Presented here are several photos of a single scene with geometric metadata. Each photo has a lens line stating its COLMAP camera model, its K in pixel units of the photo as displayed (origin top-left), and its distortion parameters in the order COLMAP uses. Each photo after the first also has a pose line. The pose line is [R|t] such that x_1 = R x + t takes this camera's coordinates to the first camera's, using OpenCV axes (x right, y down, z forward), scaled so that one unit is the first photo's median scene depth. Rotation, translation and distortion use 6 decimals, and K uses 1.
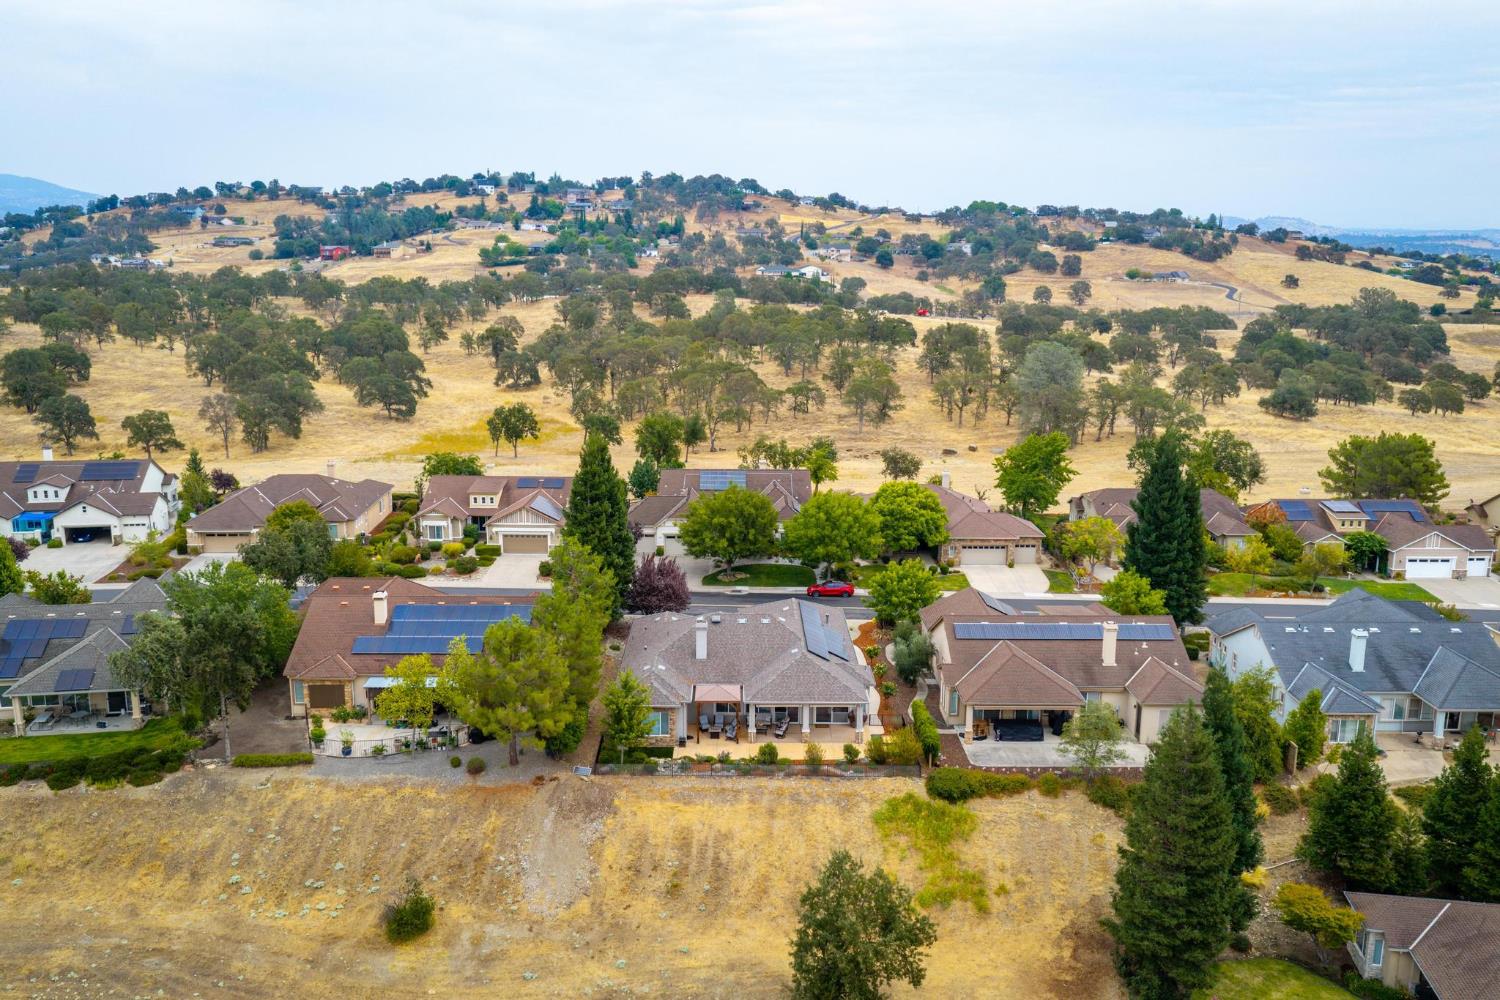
lens RADIAL K [[1217.4, 0, 750.0], [0, 1217.4, 500.0], [0, 0, 1]] dist [0.030525, -0.099606]
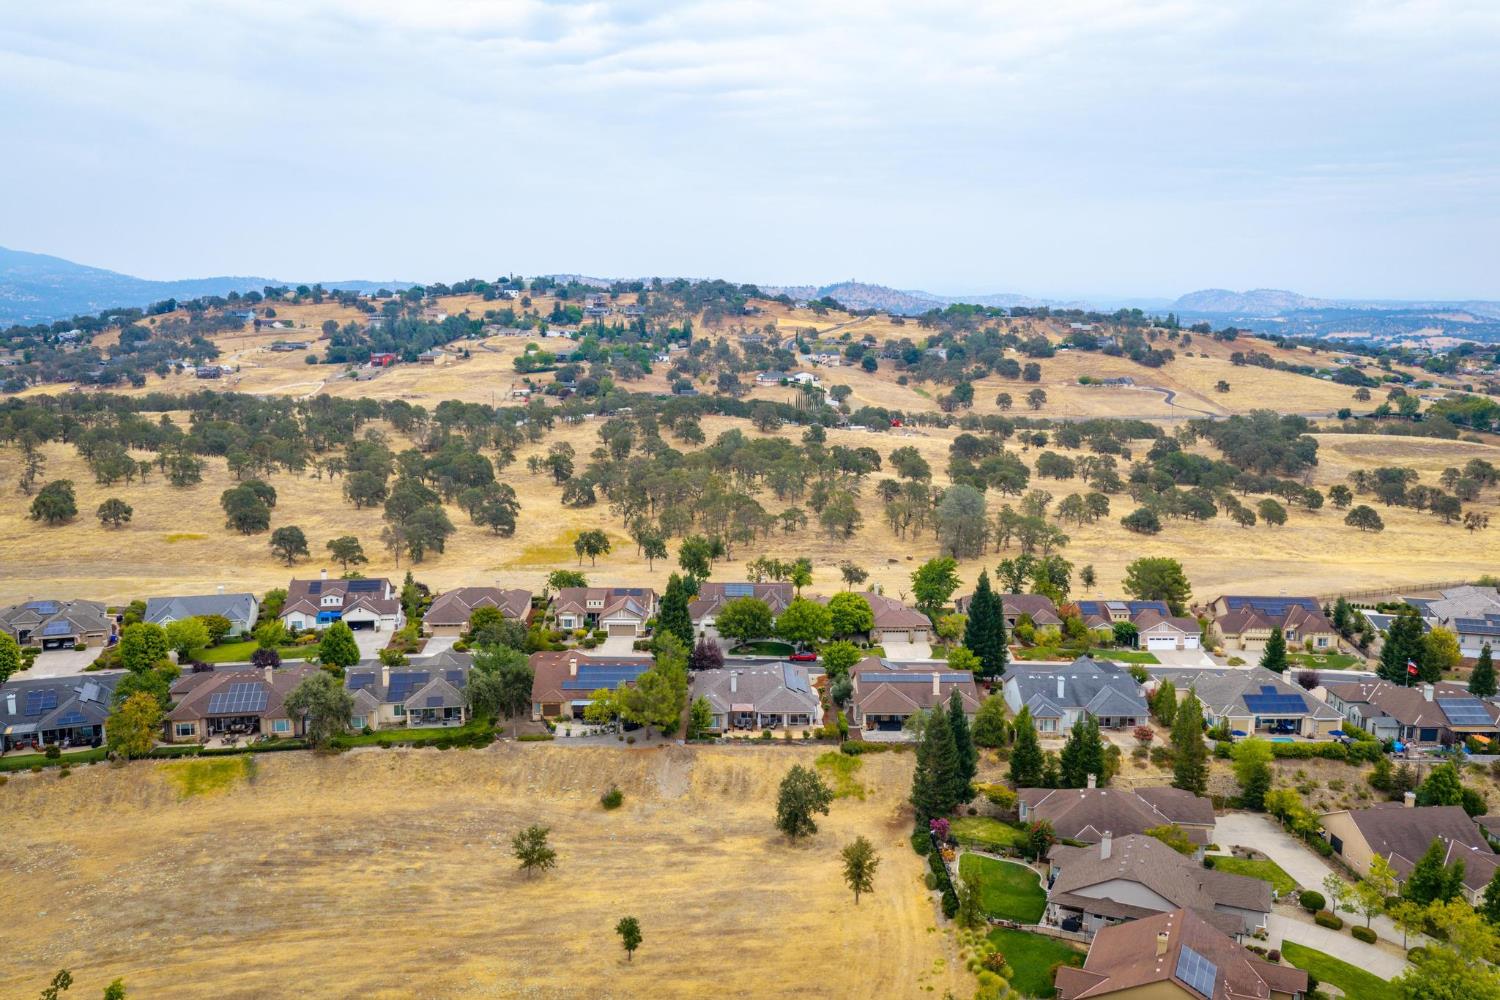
lens RADIAL K [[1217.4, 0, 750.0], [0, 1217.4, 500.0], [0, 0, 1]] dist [0.030525, -0.099606]
pose [[0.999997, -0.002513, 0.000391, -0.003517], [0.002531, 0.998458, -0.055452, -0.019951], [-0.000251, 0.055453, 0.998461, -0.276191]]
